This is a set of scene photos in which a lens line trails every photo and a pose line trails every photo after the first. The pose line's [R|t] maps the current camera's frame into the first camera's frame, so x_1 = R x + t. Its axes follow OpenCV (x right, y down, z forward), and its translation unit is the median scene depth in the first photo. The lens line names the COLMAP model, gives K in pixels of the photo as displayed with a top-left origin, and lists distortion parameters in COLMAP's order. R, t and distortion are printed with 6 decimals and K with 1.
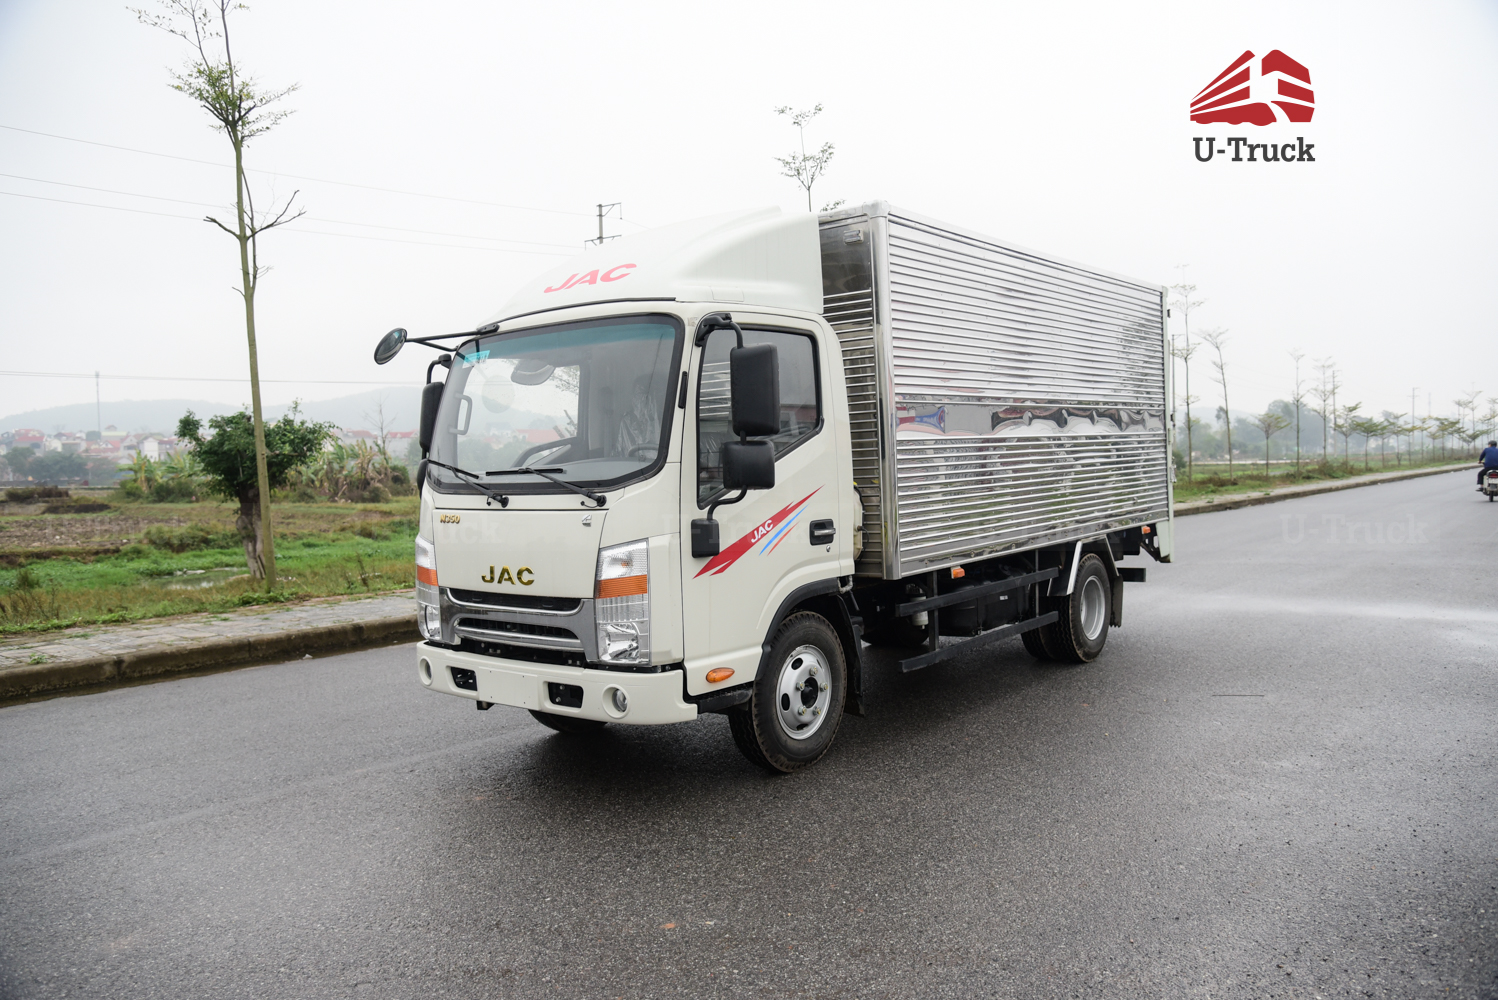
lens RADIAL K [[1122.2, 0, 751.4], [0, 1122.2, 489.2], [0, 0, 1]] dist [-0.083637, 0.053075]
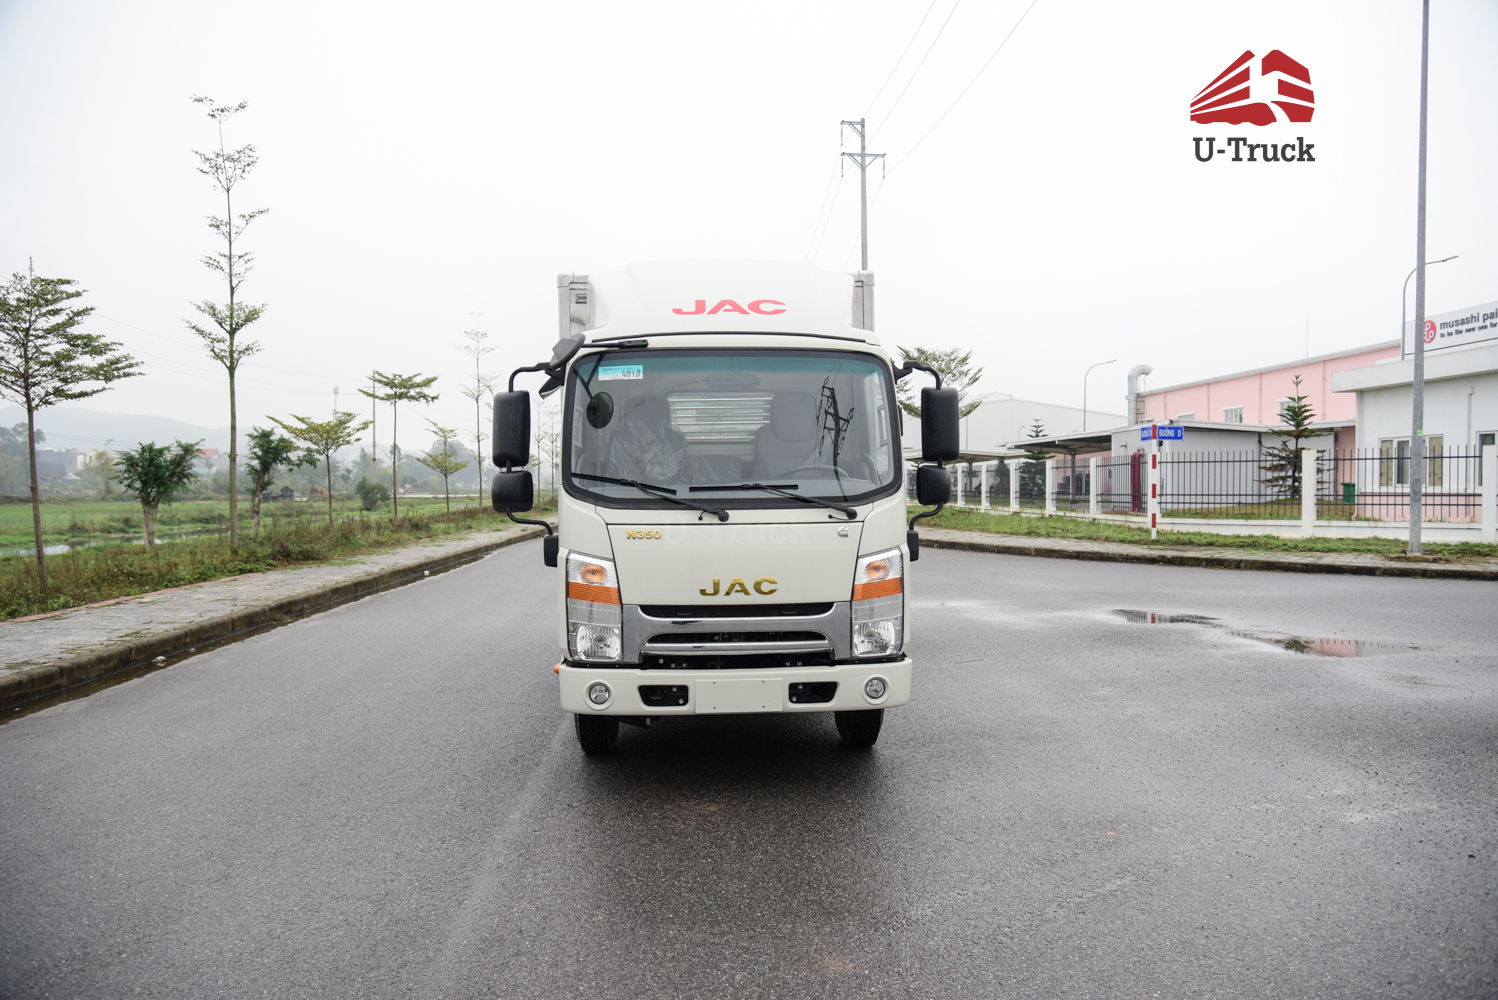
lens RADIAL K [[1106.4, 0, 743.1], [0, 1106.4, 507.1], [0, 0, 1]] dist [-0.073625, 0.001876]
pose [[0.746925, 0.005366, 0.664887, -0.872595], [0.003753, 0.999917, -0.012285, 0.015138], [-0.664898, 0.011671, 0.746843, 0.221245]]
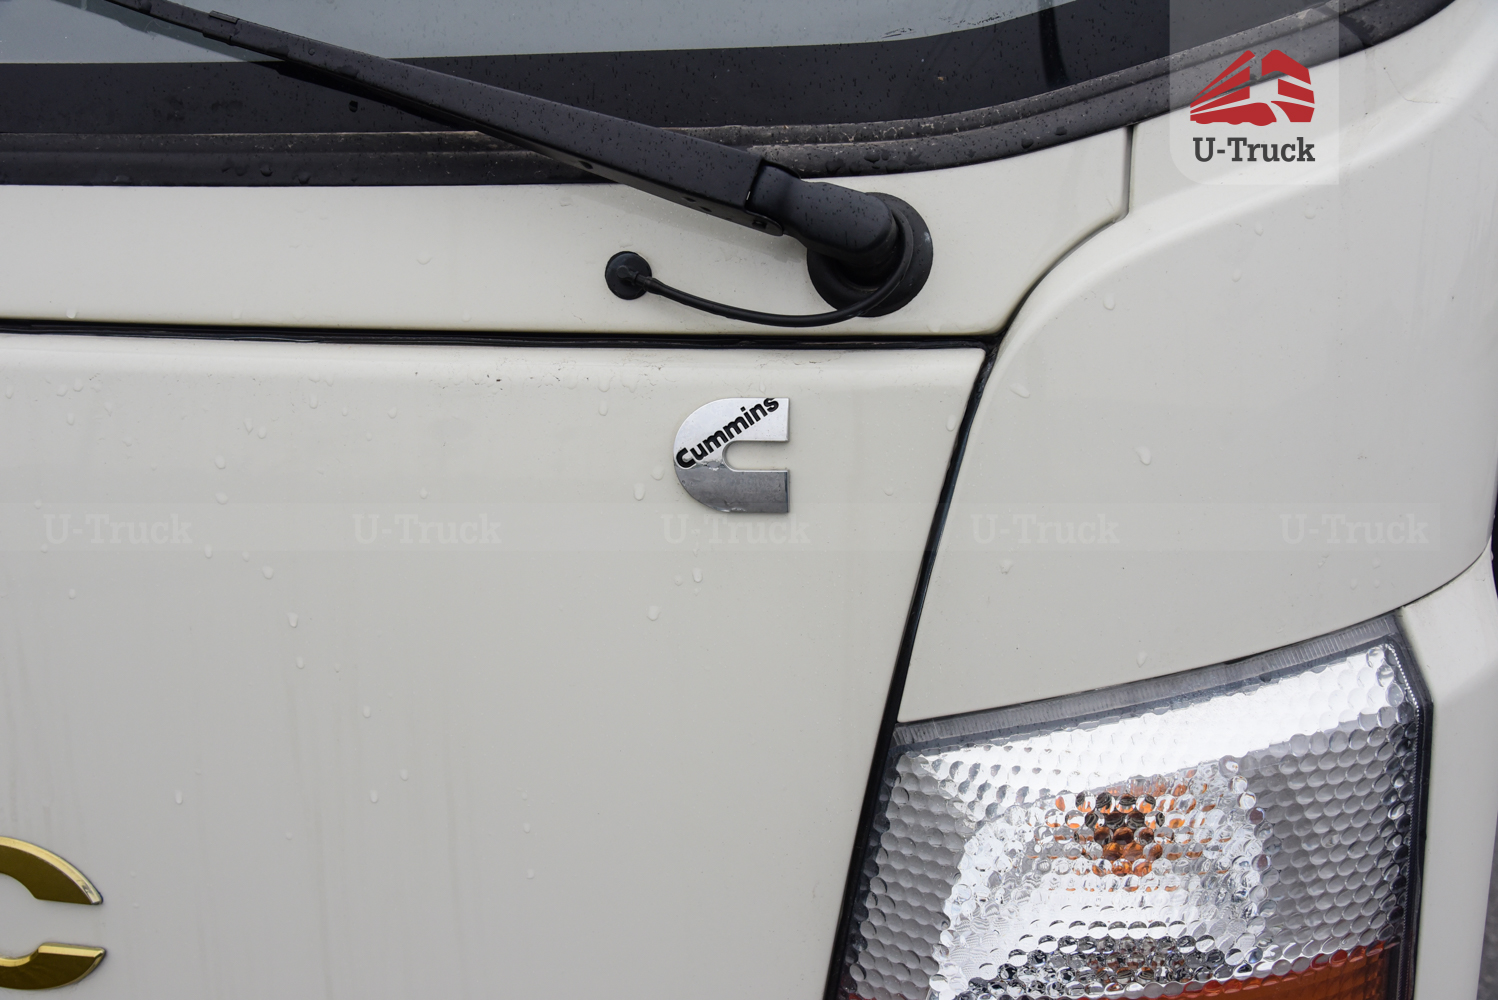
lens RADIAL K [[1452.0, 0, 746.6], [0, 1452.0, 505.9], [0, 0, 1]] dist [-0.014375, 0.154789]
pose [[0.905148, -0.079699, 0.417559, -0.183692], [-0.013159, 0.976543, 0.214918, 0.004131], [-0.424893, -0.200027, 0.882868, 0.807495]]
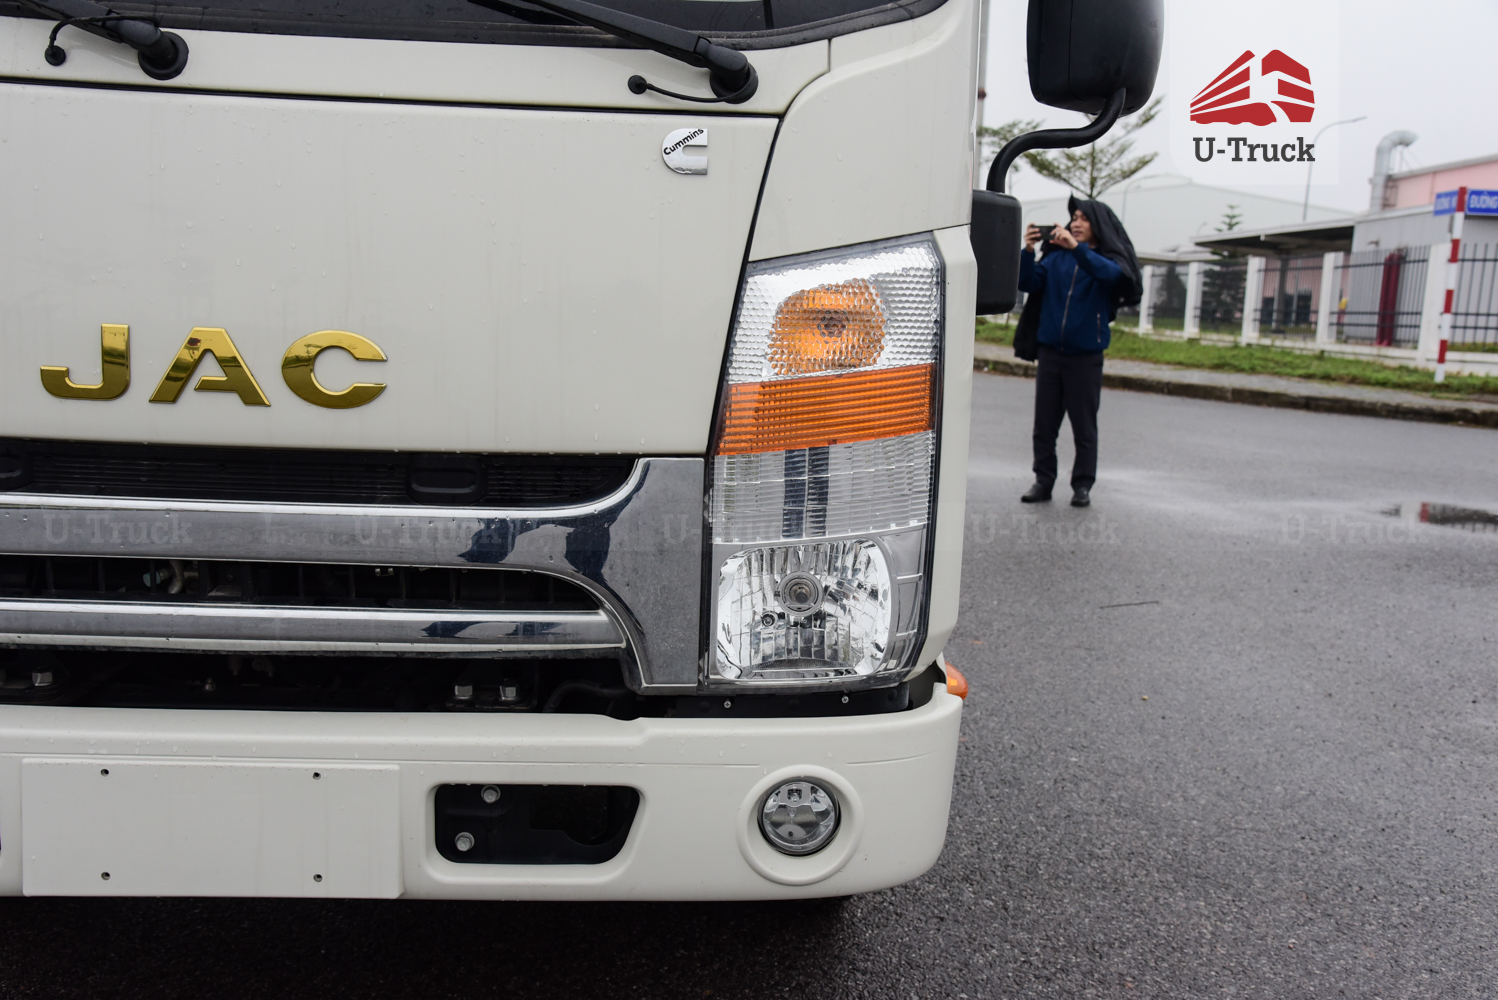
lens RADIAL K [[1471.8, 0, 750.2], [0, 1471.8, 505.2], [0, 0, 1]] dist [0.013415, 0.148069]
pose [[0.770998, -0.036968, 0.635764, -0.322575], [-0.042044, 0.993181, 0.108739, 0.064981], [-0.635448, -0.110568, 0.764186, 0.661827]]
